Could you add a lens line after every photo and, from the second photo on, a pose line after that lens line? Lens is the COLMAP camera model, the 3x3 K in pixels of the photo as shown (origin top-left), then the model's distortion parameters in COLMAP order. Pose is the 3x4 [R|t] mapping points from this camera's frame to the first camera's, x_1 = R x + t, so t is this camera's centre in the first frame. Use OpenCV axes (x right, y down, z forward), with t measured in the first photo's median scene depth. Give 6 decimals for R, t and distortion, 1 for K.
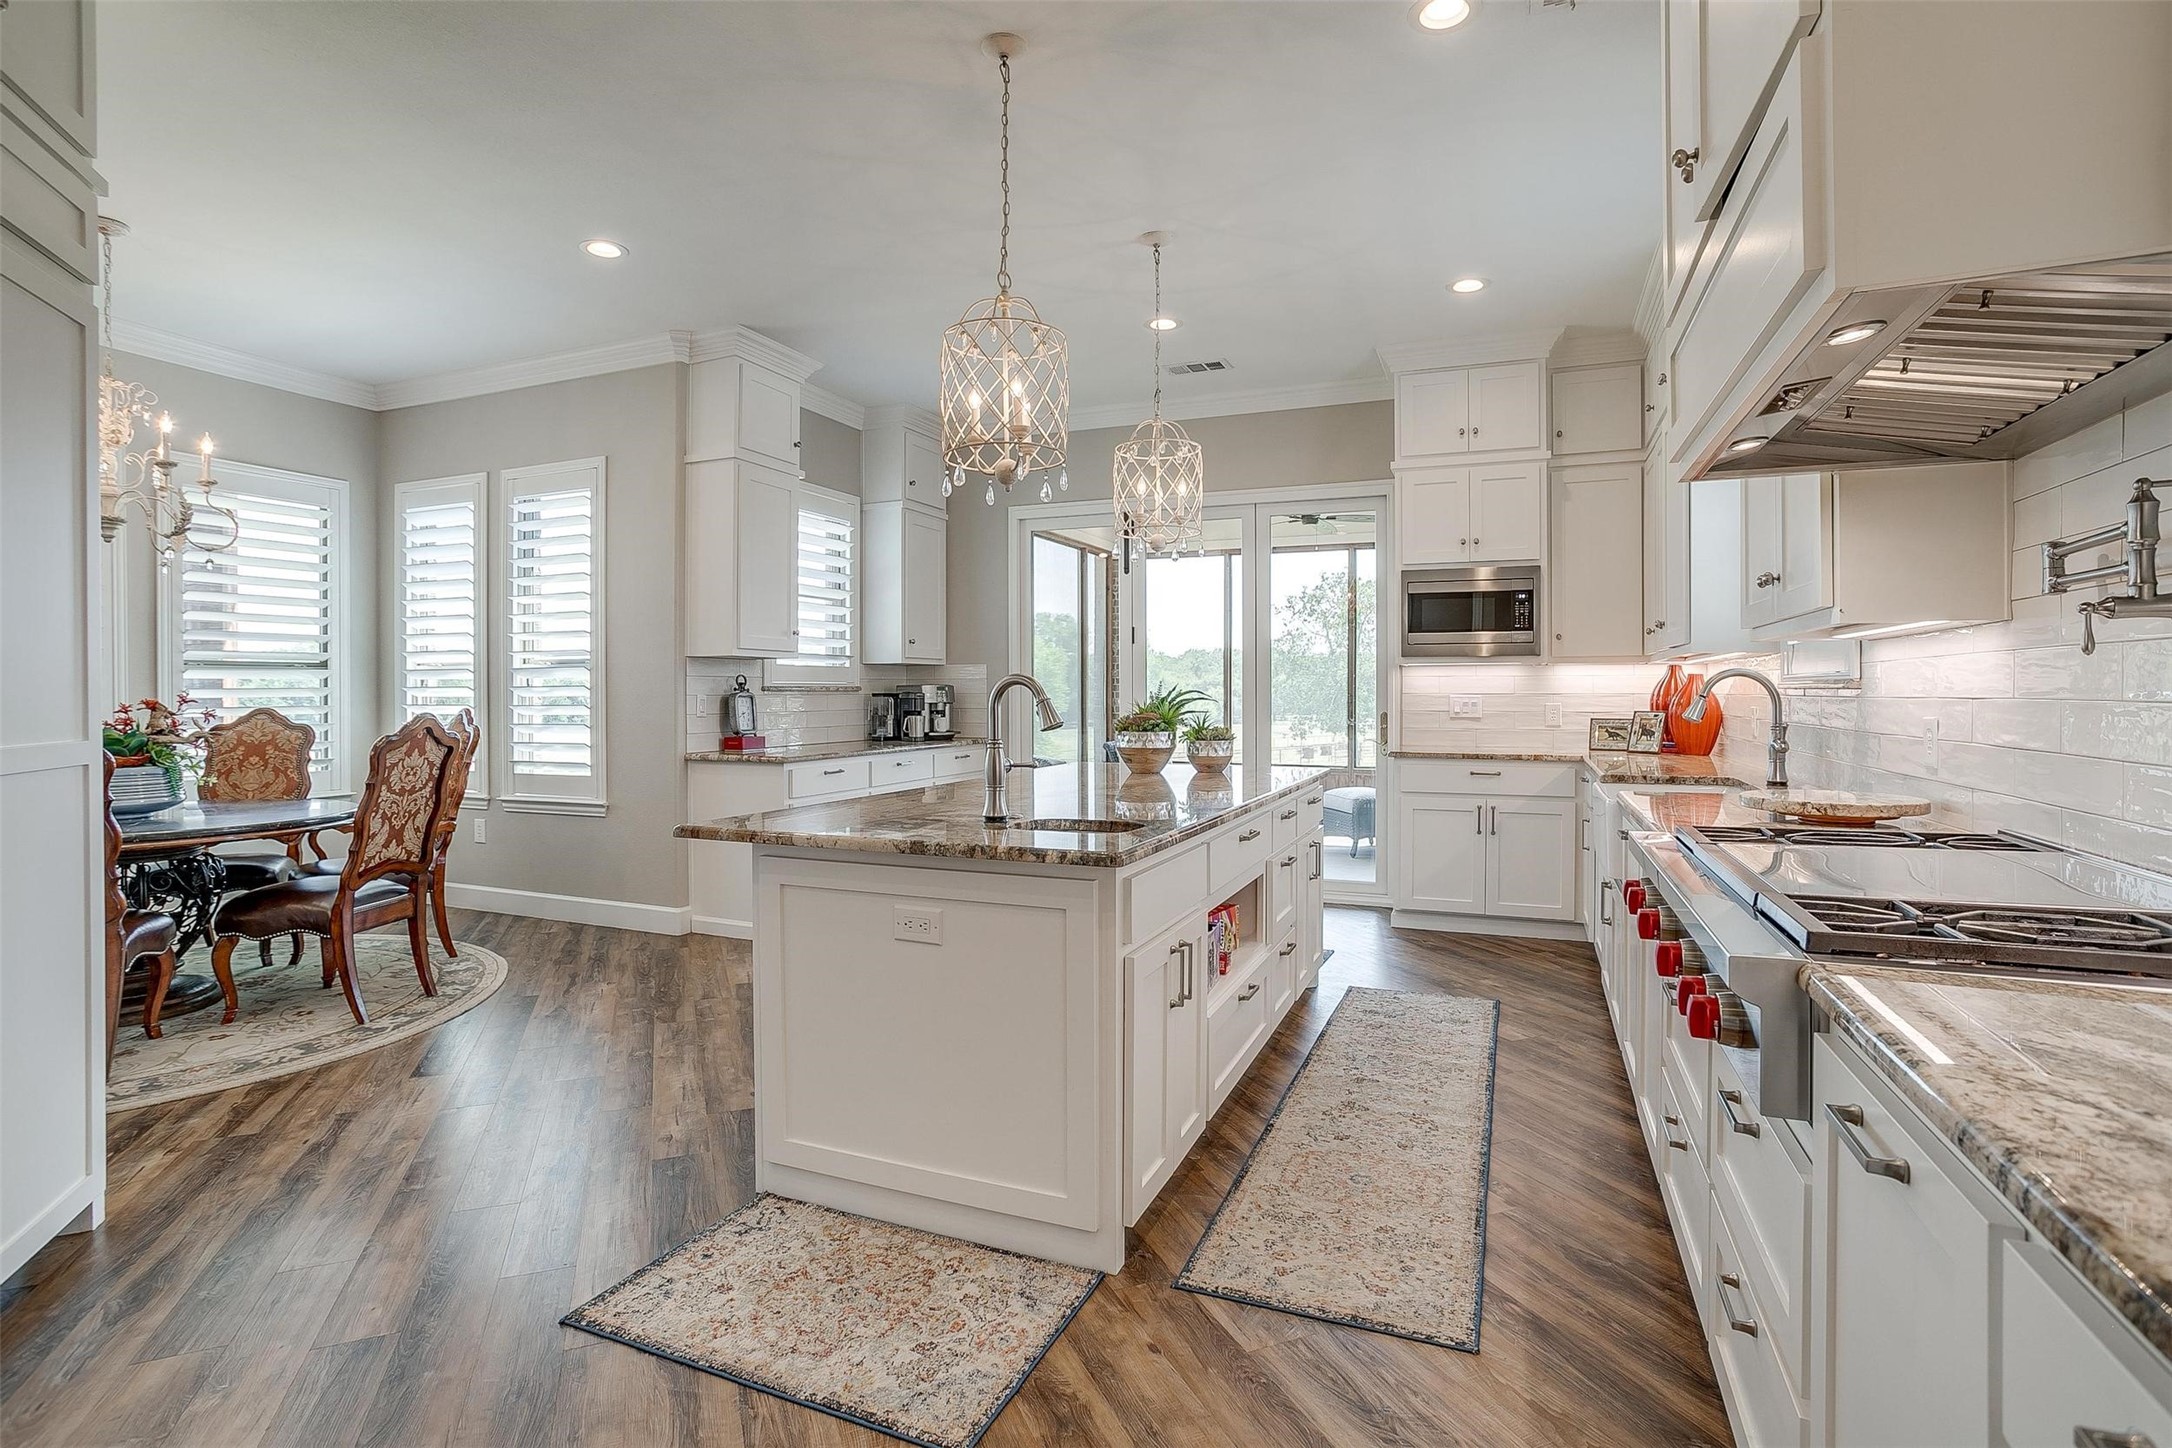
lens RADIAL K [[1082.4, 0, 1086.9], [0, 1082.4, 698.5], [0, 0, 1]] dist [-0.001415, 0.008751]
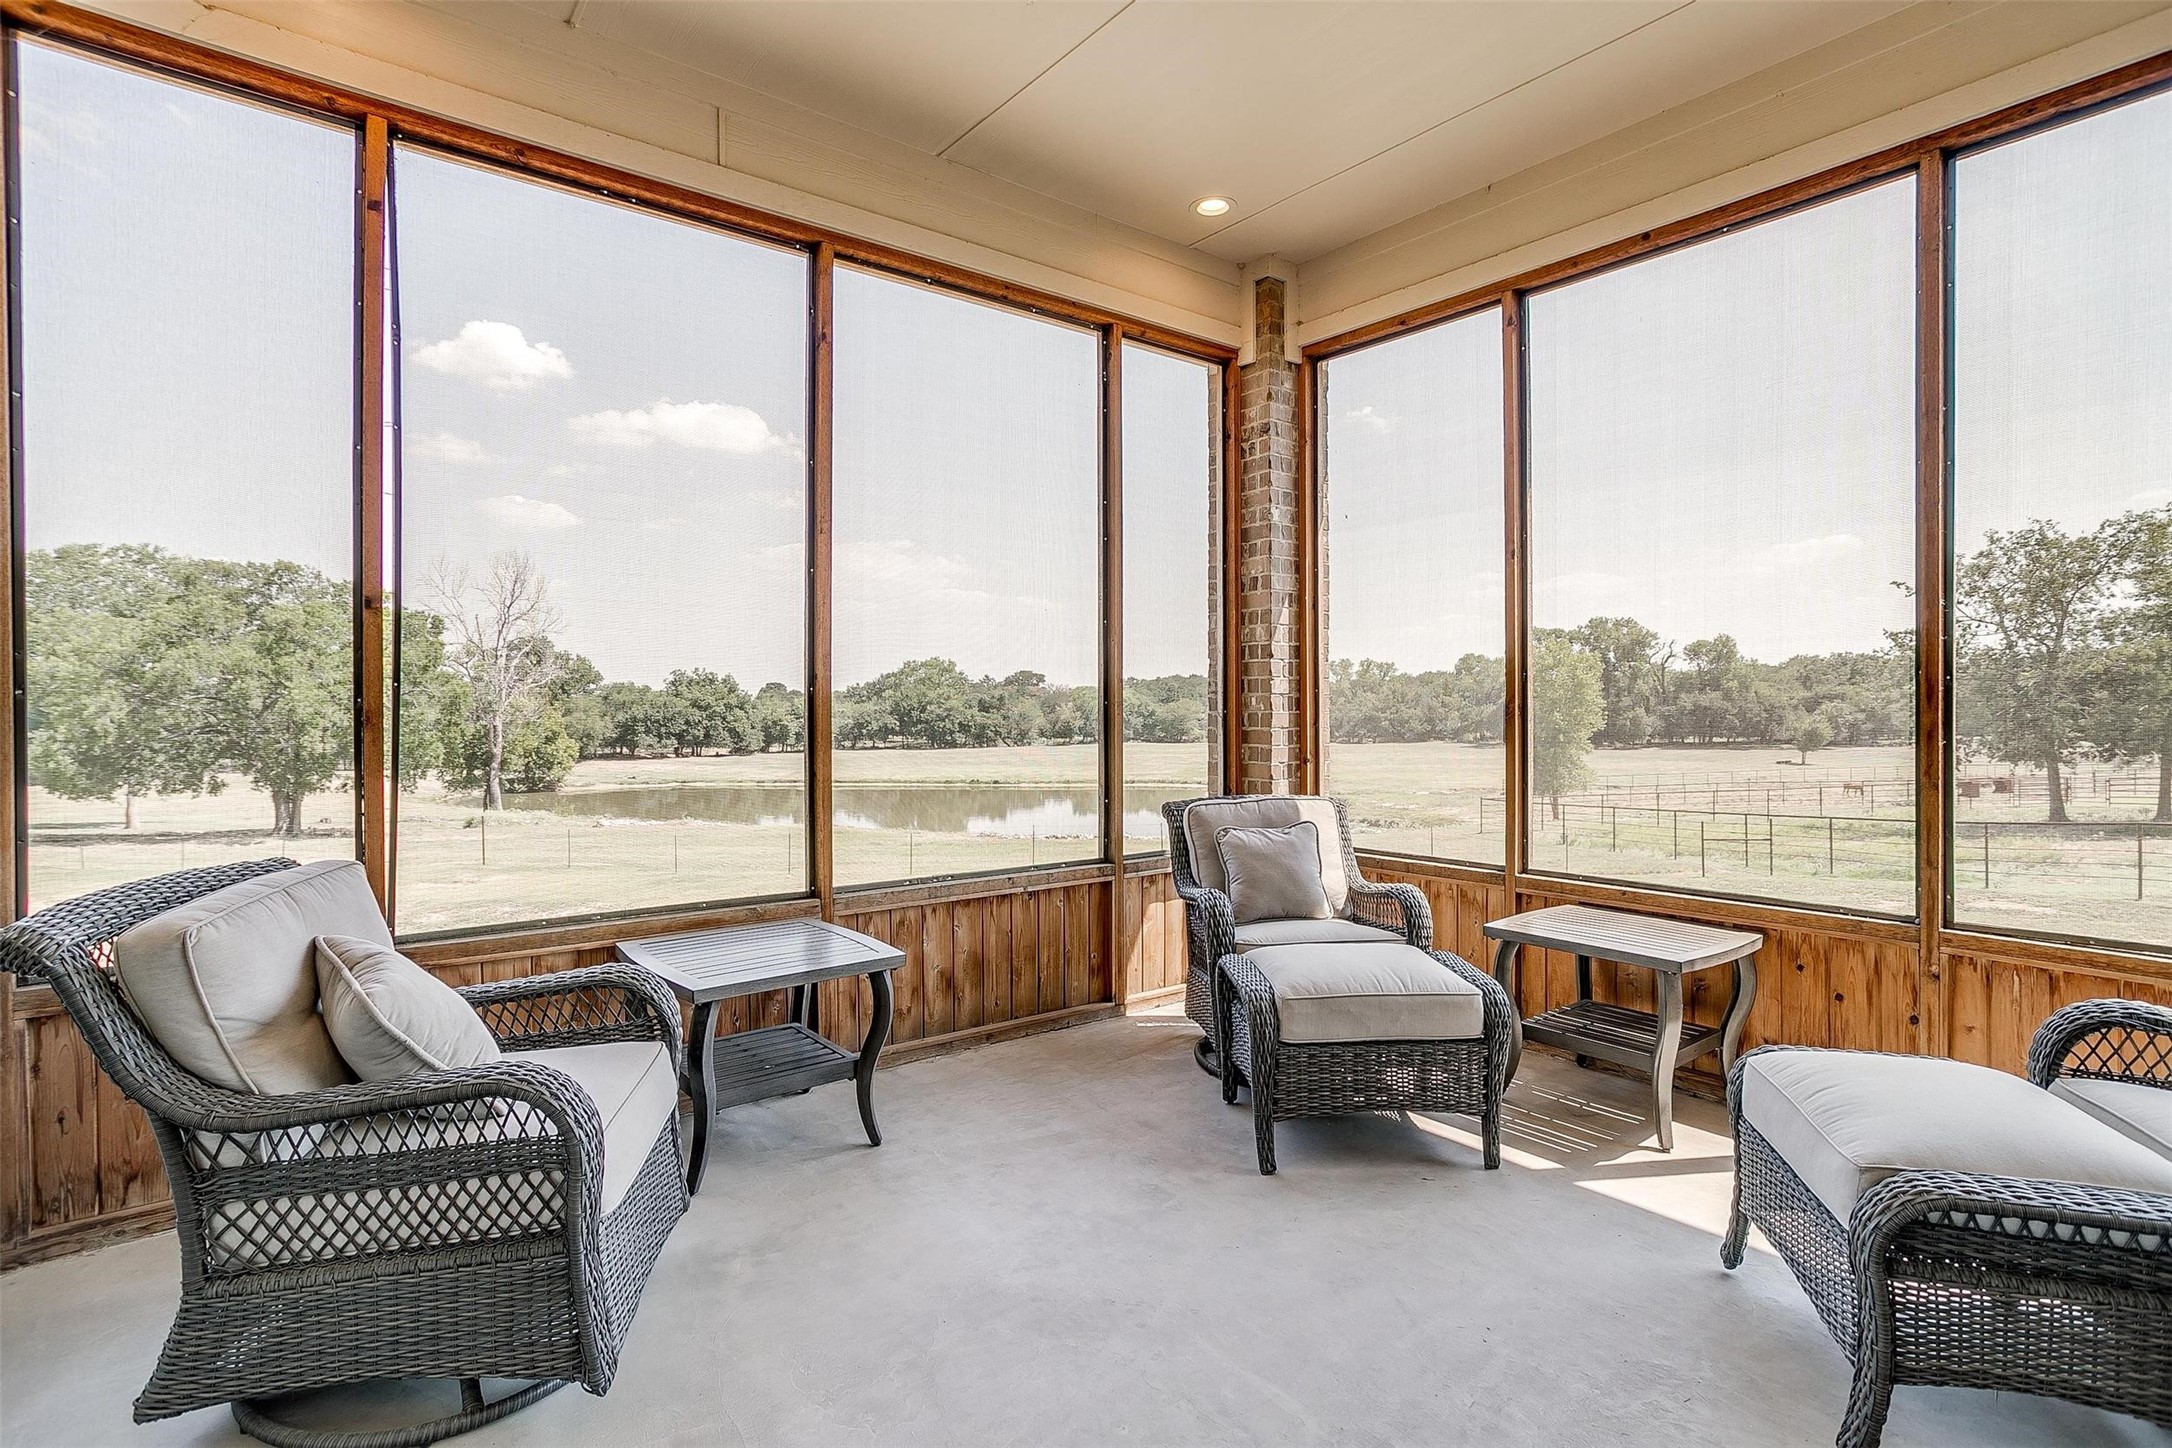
lens RADIAL K [[1082.4, 0, 1086.9], [0, 1082.4, 698.5], [0, 0, 1]] dist [-0.001415, 0.008751]
pose [[0.882242, -0.002577, -0.470789, 0.037912], [-0.004519, 0.999893, -0.013941, 0.001784], [0.470774, 0.014427, 0.882136, 0.131527]]
